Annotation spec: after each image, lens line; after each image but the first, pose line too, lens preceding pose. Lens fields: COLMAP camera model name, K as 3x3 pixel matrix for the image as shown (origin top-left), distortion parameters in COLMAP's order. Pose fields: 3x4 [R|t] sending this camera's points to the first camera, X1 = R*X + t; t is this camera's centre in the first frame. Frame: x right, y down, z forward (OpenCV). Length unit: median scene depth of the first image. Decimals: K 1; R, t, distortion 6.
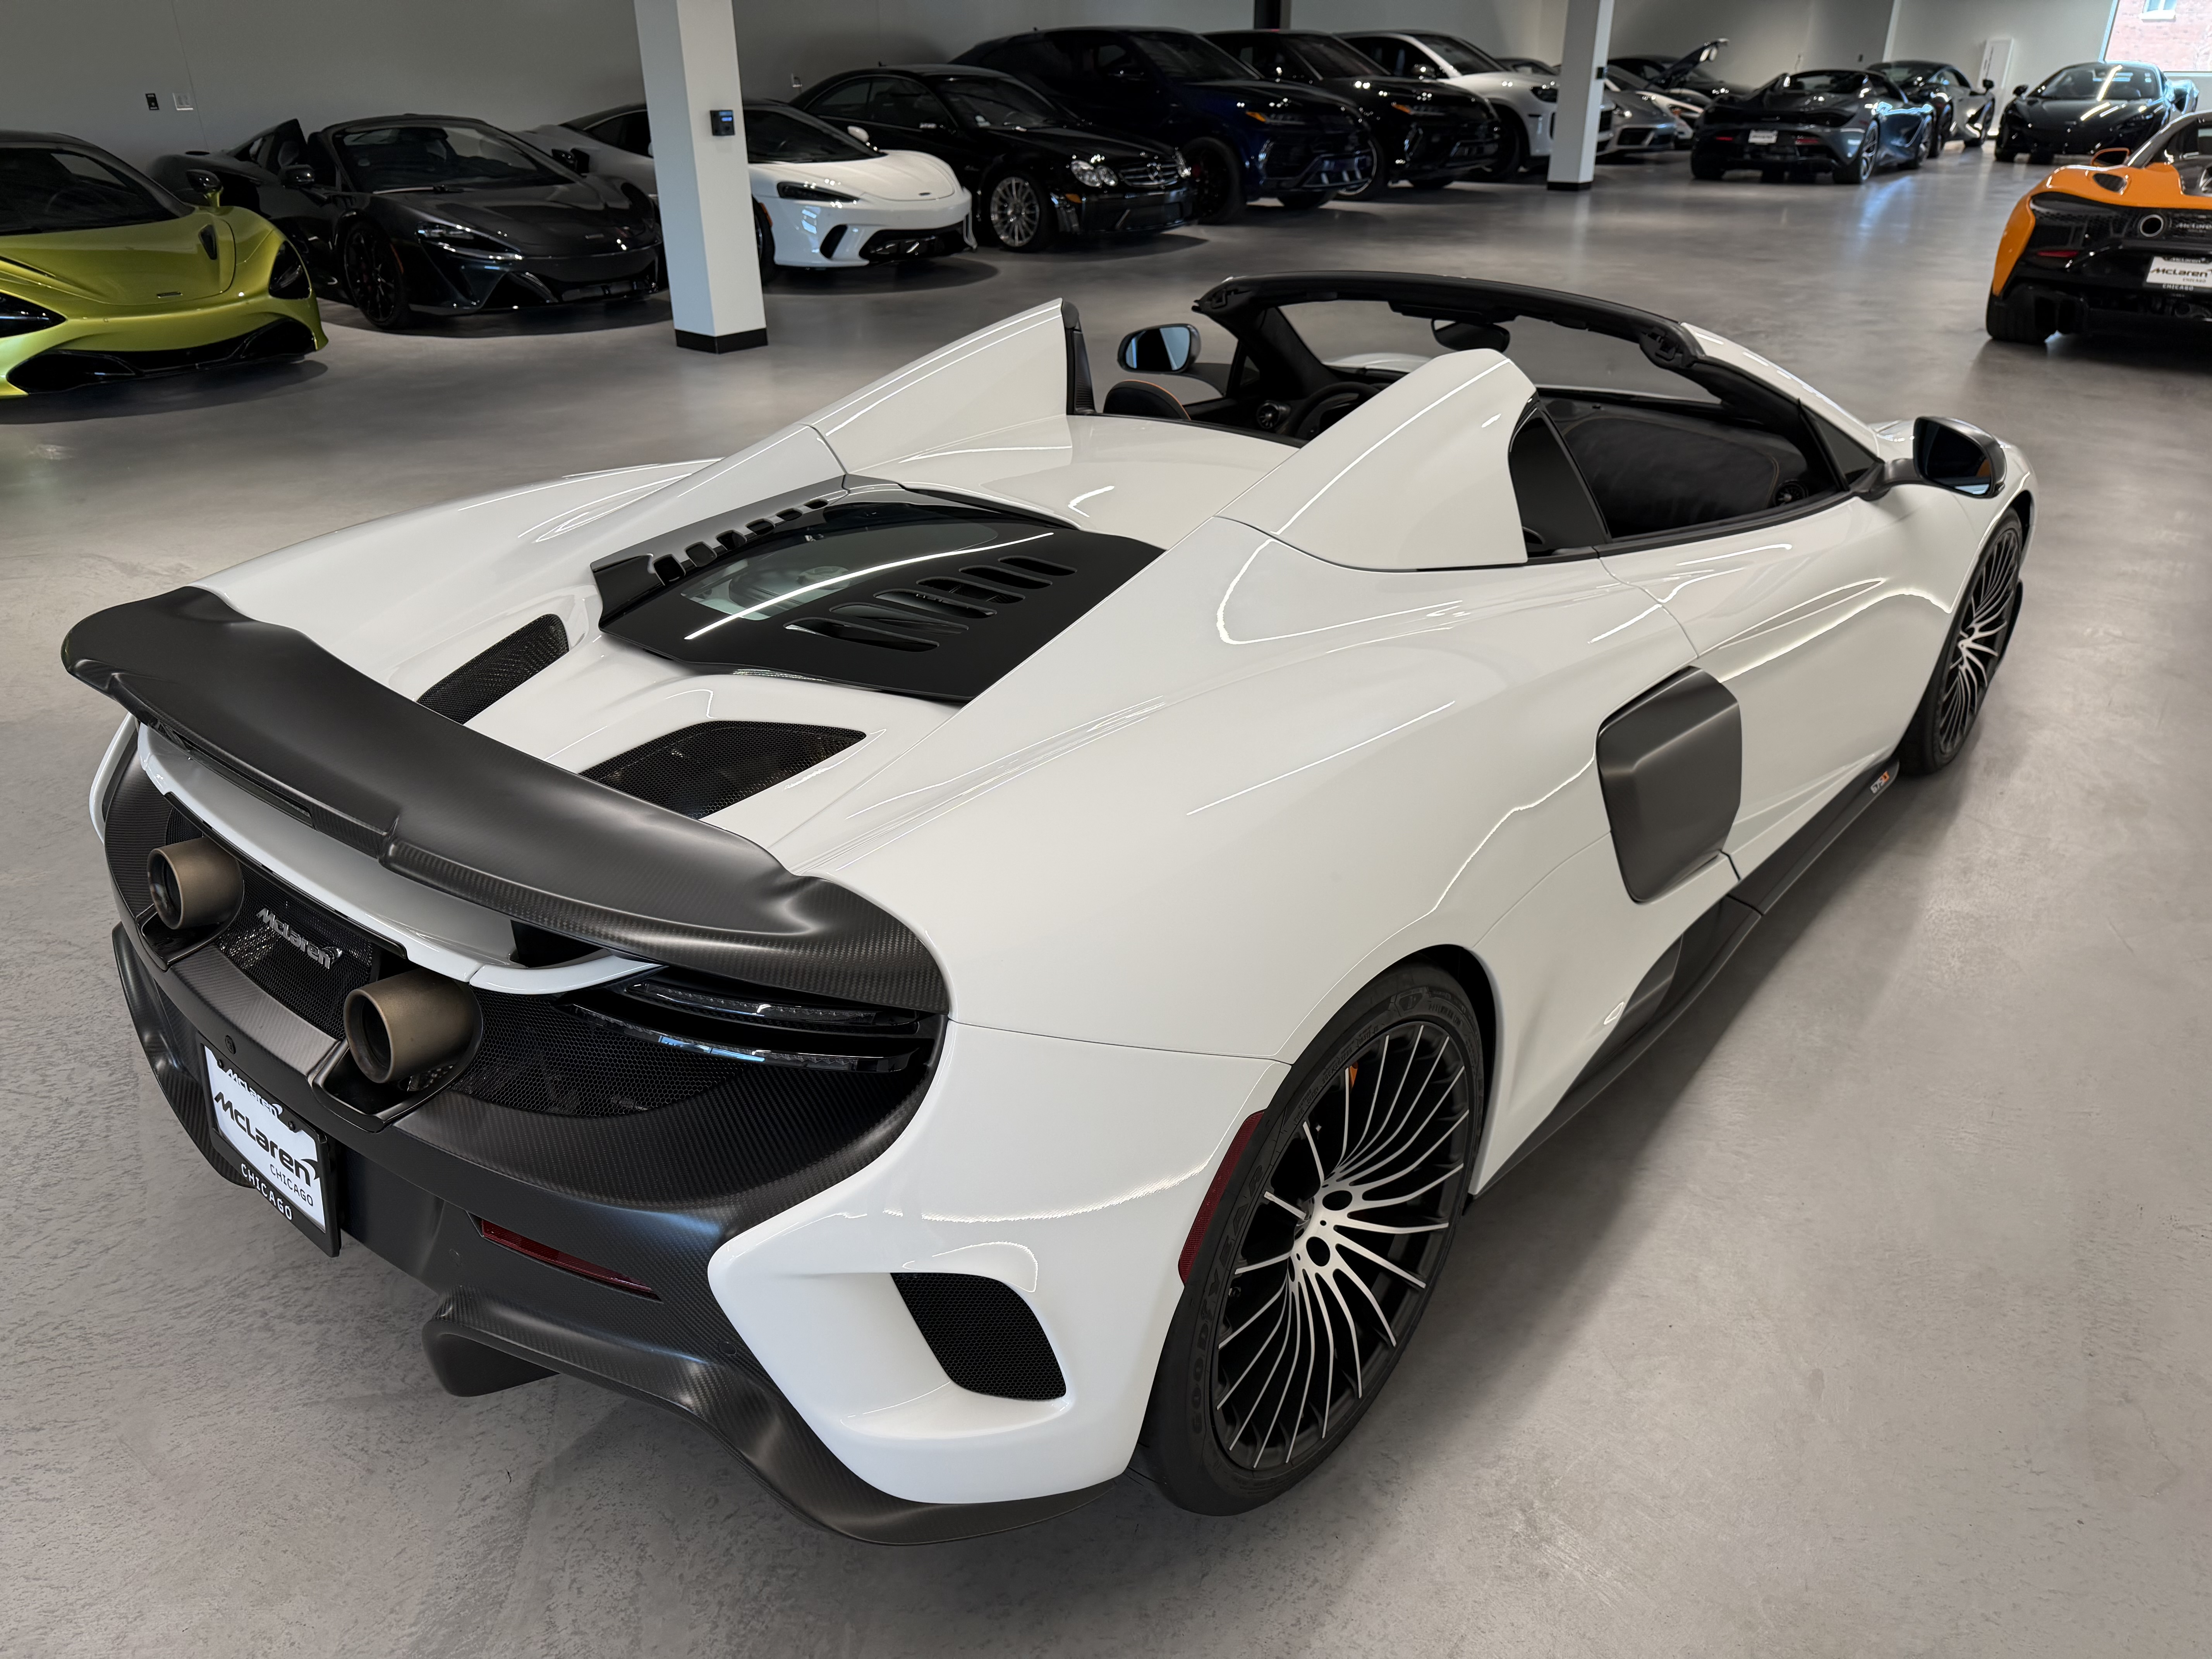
lens RADIAL K [[1544.9, 0, 1109.5], [0, 1544.9, 853.7], [0, 0, 1]] dist [0.002365, -0.005997]
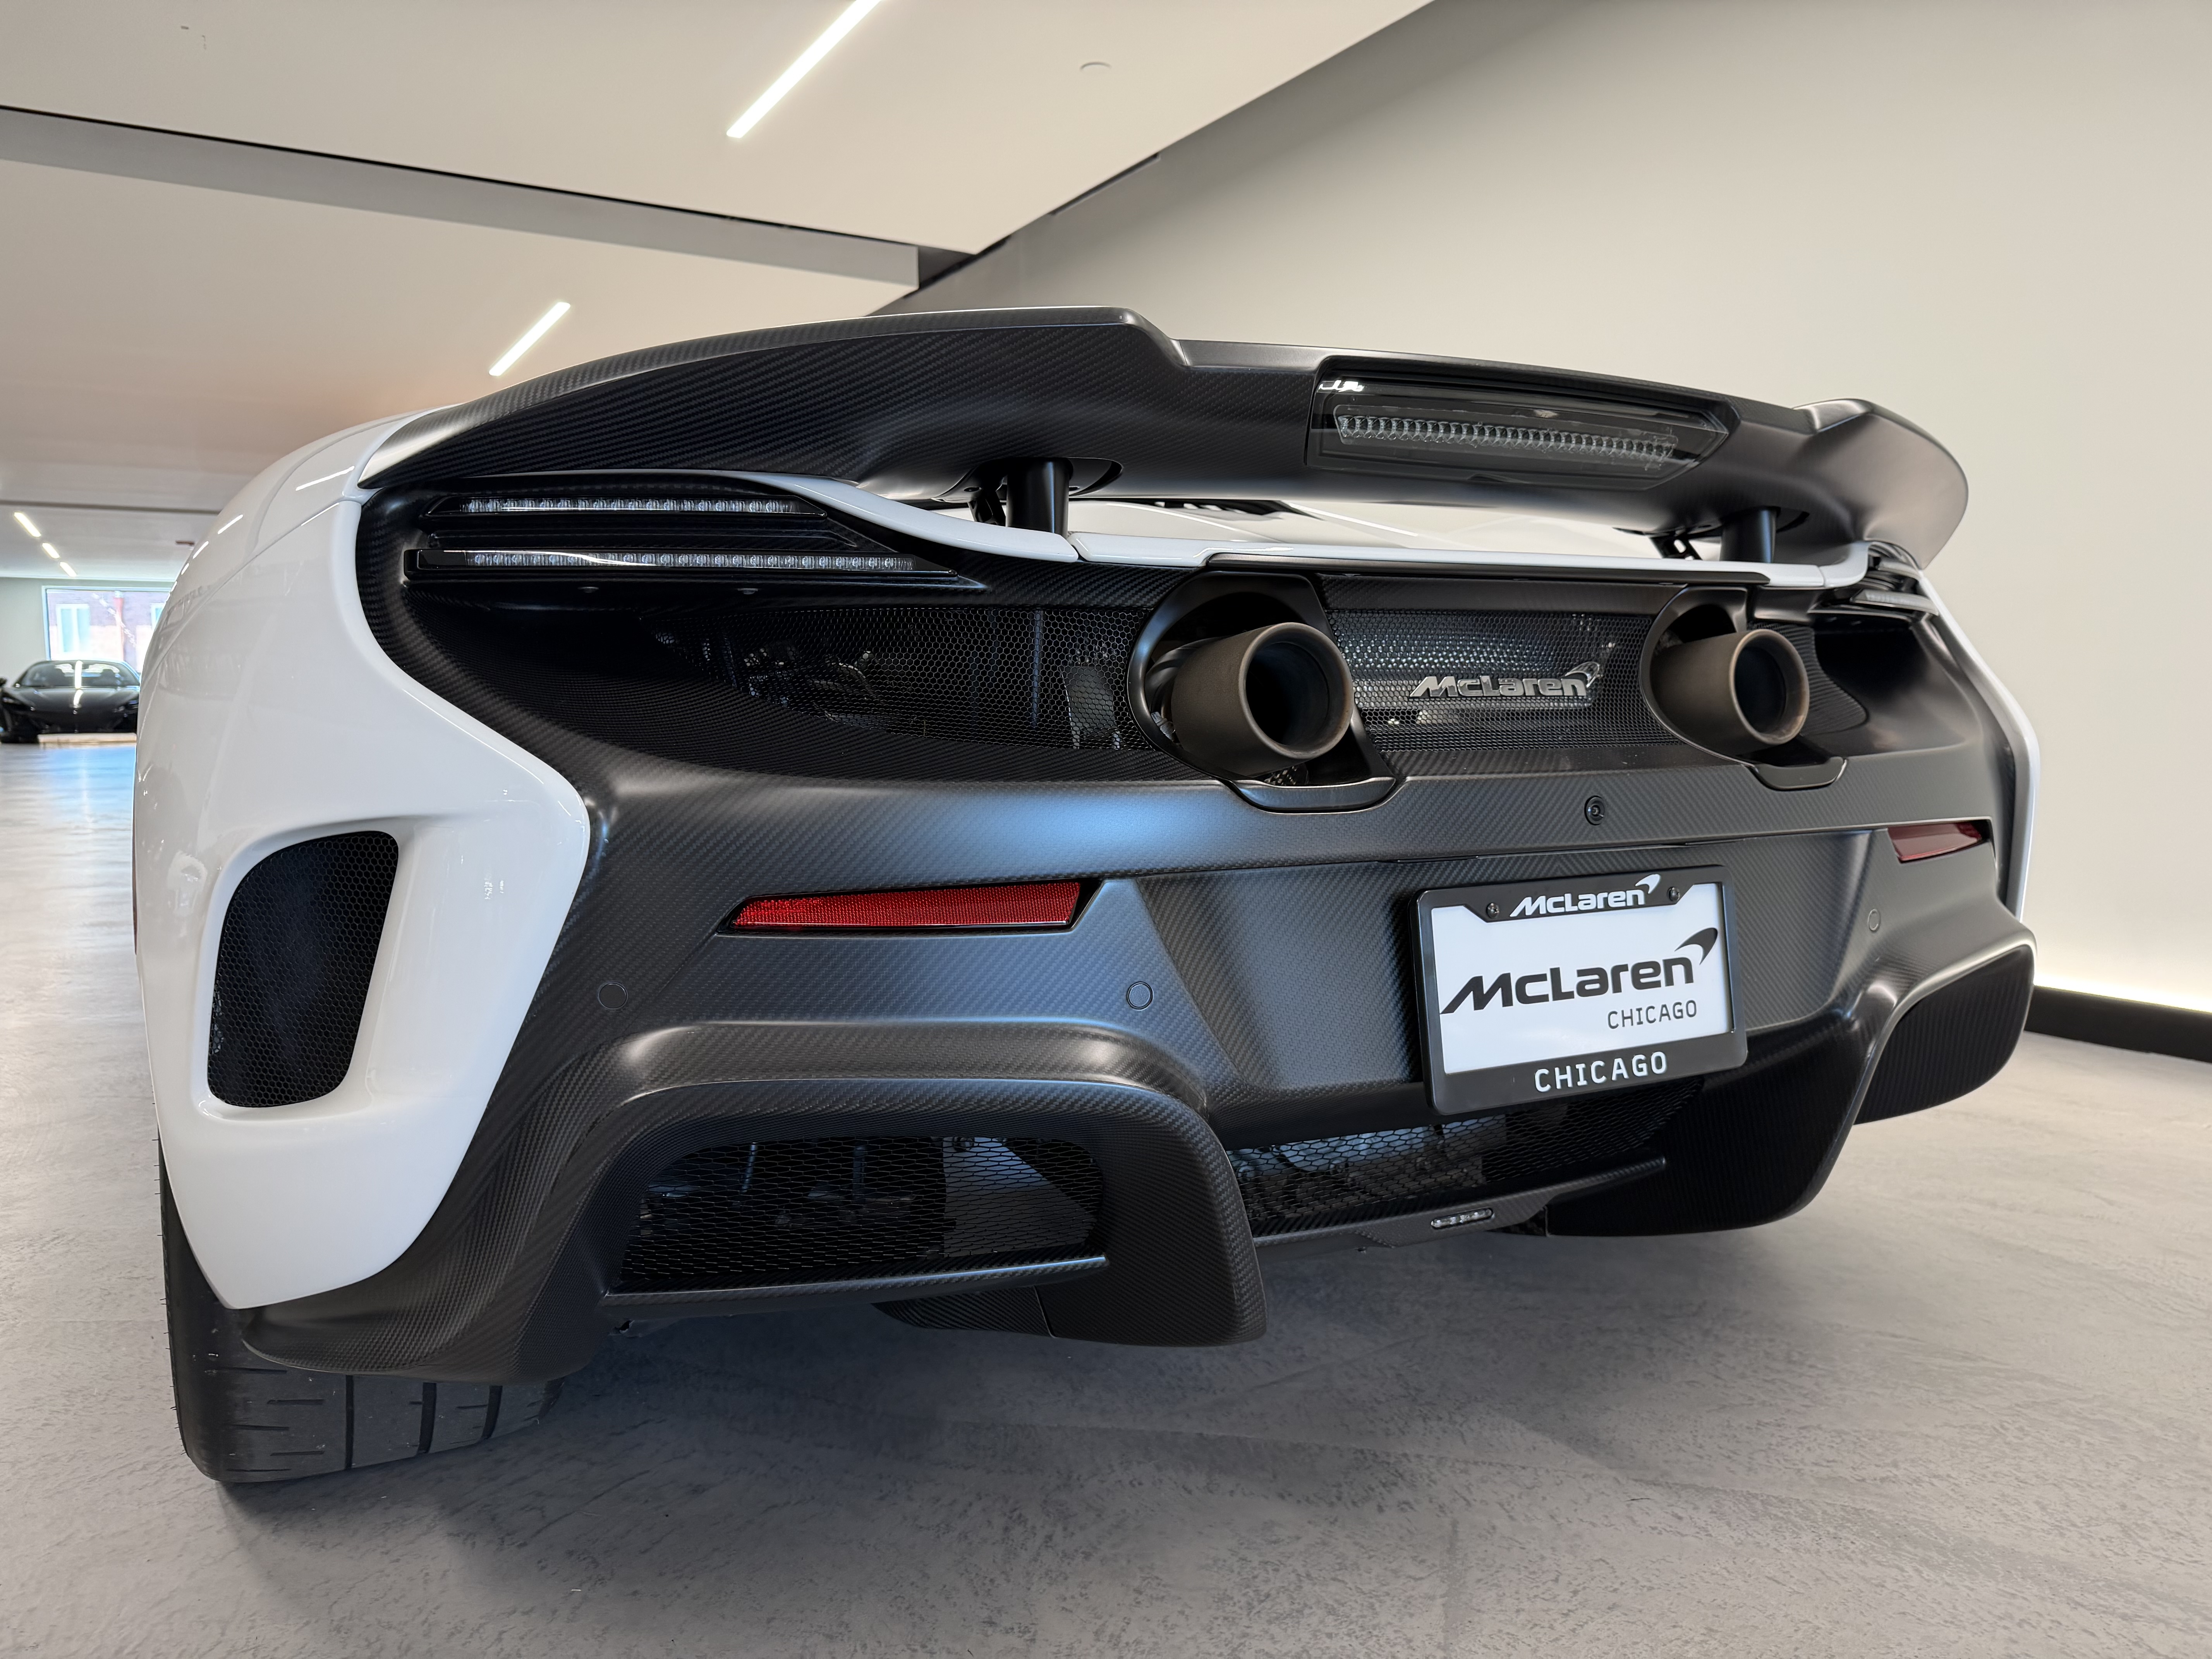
lens RADIAL K [[1544.9, 0, 1109.5], [0, 1544.9, 853.7], [0, 0, 1]] dist [0.002365, -0.005997]
pose [[0.376271, -0.090361, 0.922093, -1.027059], [0.431002, 0.898062, -0.087869, 0.086595], [-0.820157, 0.430487, 0.376861, 0.744592]]
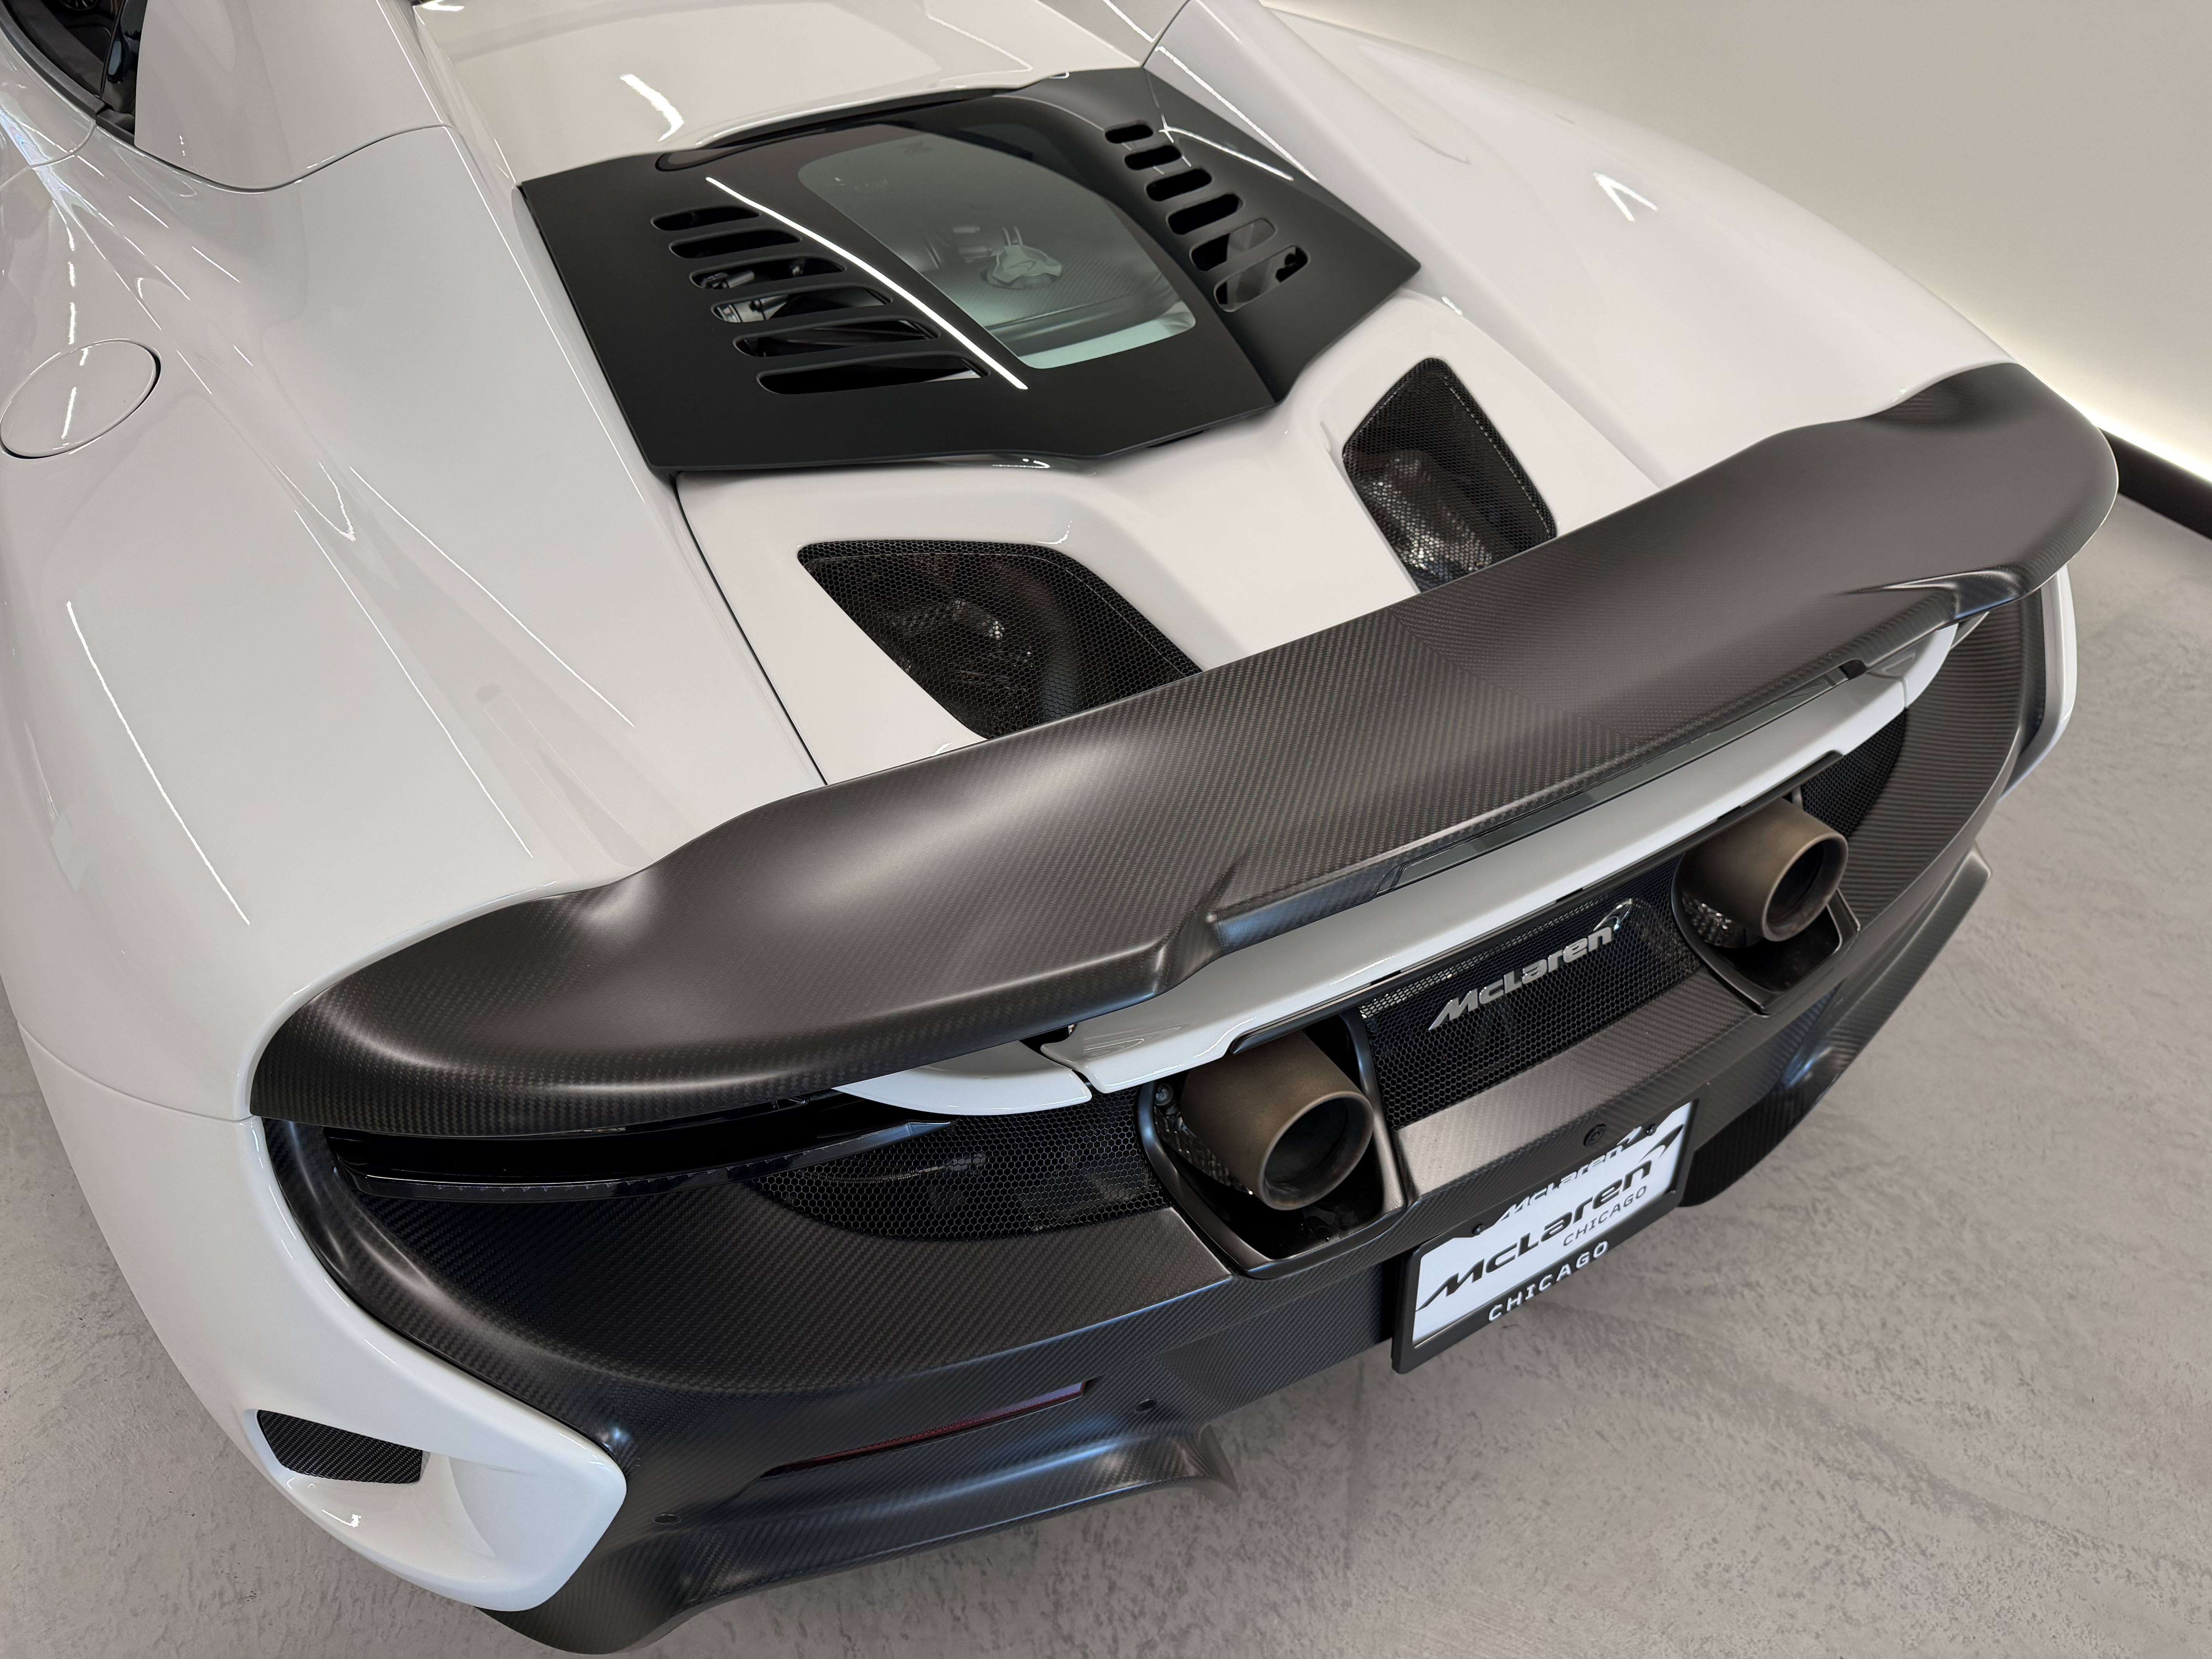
lens RADIAL K [[1546.4, 0, 1106.0], [0, 1546.4, 829.5], [0, 0, 1]] dist [0.000848, -0.005890]
pose [[0.318783, -0.655978, 0.684157, -0.815700], [0.418394, 0.745073, 0.519435, -0.338192], [-0.850485, 0.120660, 0.511974, 0.656666]]
